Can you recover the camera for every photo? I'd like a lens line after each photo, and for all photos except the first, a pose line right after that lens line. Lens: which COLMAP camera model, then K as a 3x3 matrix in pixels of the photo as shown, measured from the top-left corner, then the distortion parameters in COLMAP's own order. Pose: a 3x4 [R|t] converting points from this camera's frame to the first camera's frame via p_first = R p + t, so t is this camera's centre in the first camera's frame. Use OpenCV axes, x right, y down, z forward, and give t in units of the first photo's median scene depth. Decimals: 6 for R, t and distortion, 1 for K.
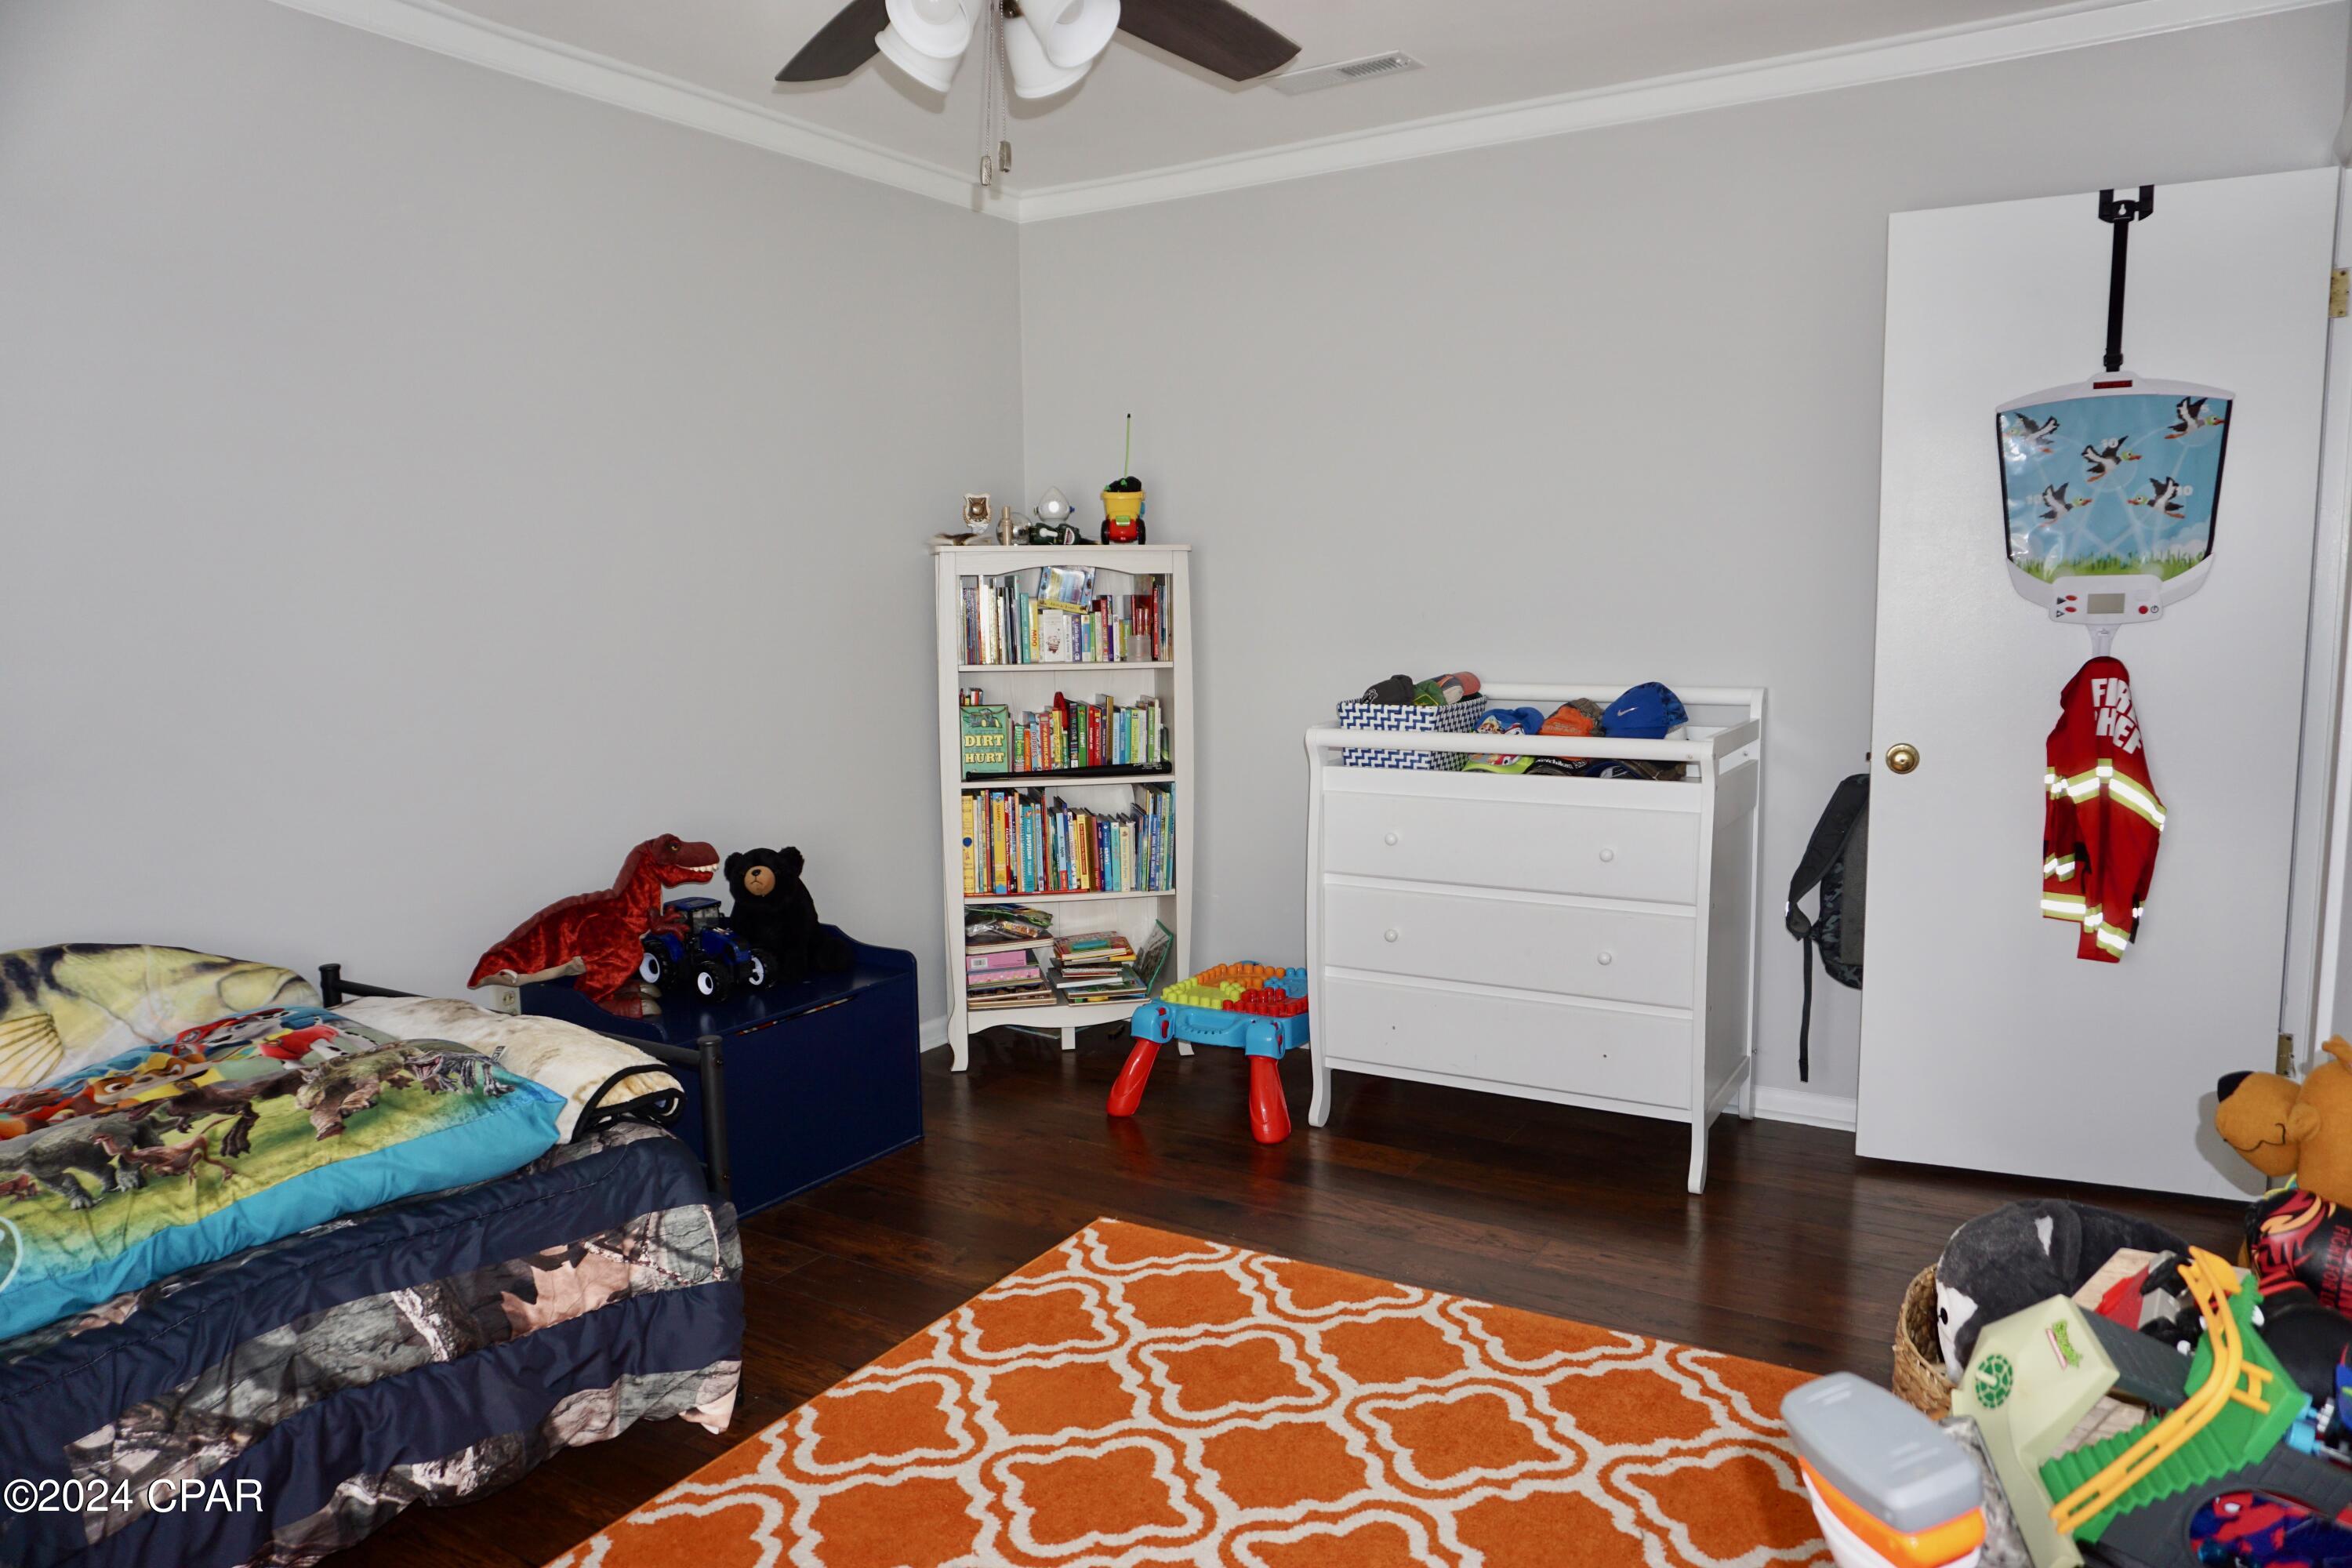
lens RADIAL K [[1544.6, 0, 1170.1], [0, 1544.6, 800.8], [0, 0, 1]] dist [-0.054465, 0.037800]
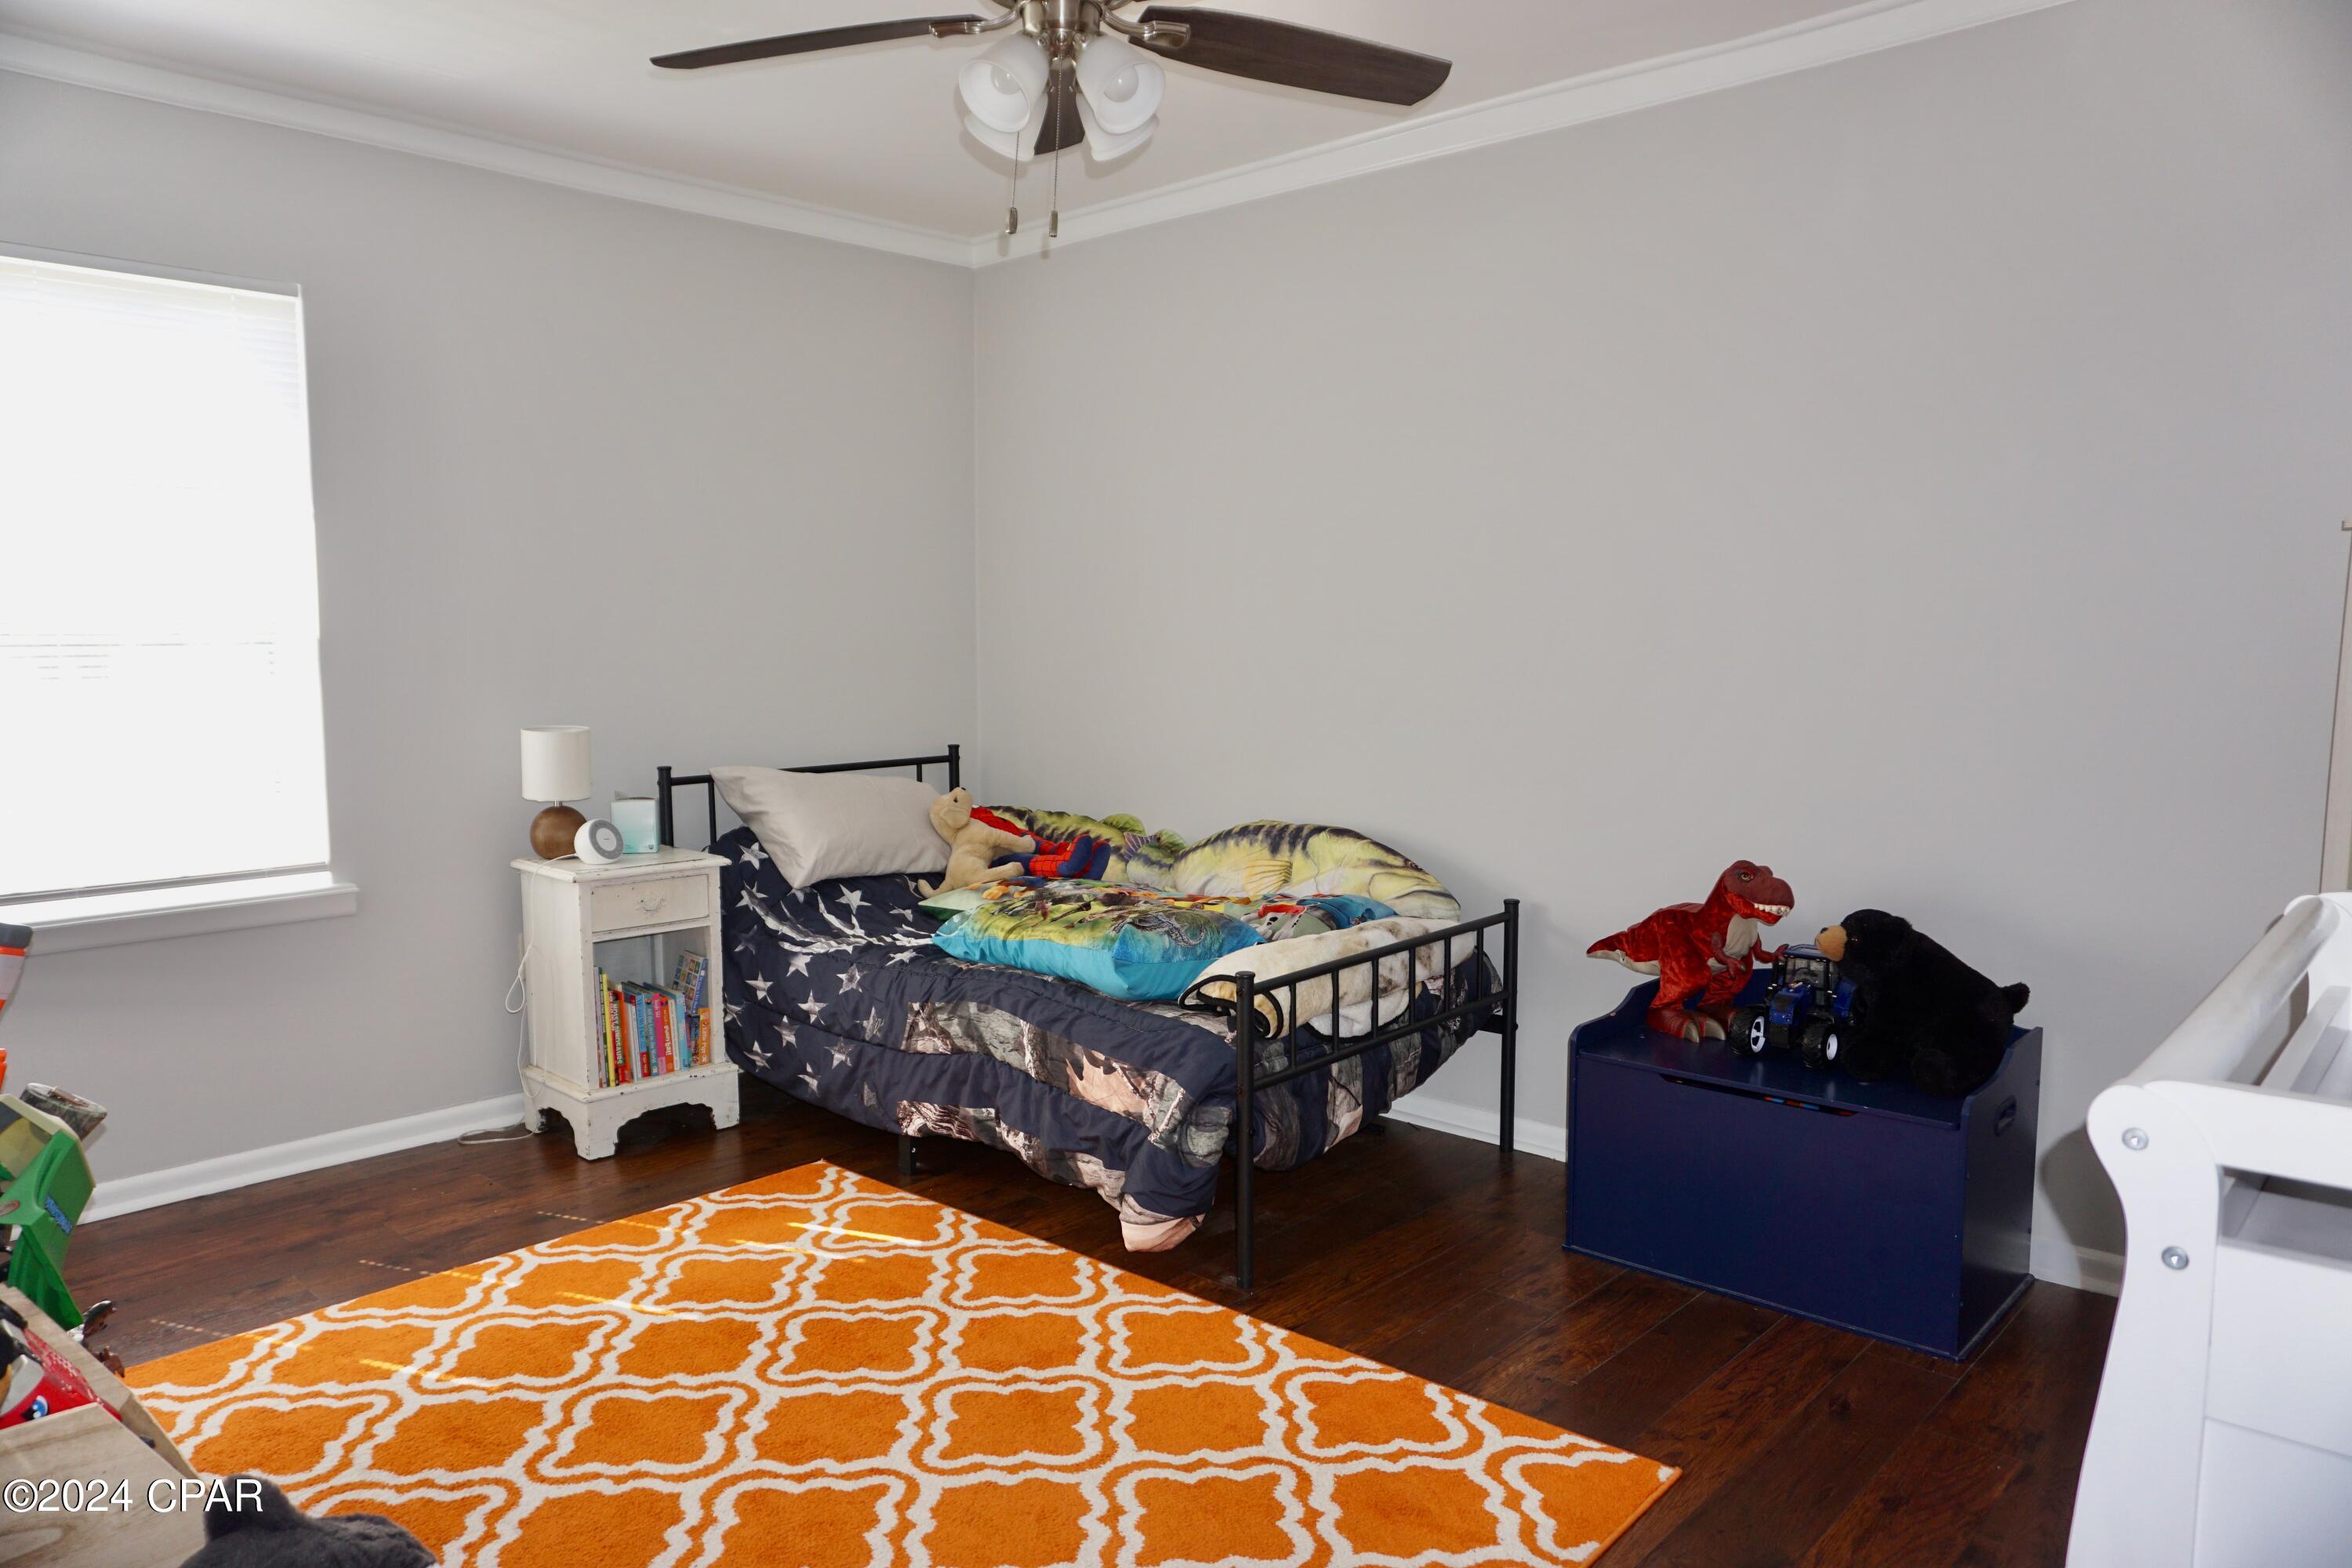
lens RADIAL K [[1544.6, 0, 1170.1], [0, 1544.6, 800.8], [0, 0, 1]] dist [-0.054465, 0.037800]
pose [[-0.171084, 0.124533, -0.977355, 0.899758], [-0.128096, 0.980749, 0.147388, -0.153070], [0.976894, 0.150411, -0.151838, 1.139019]]
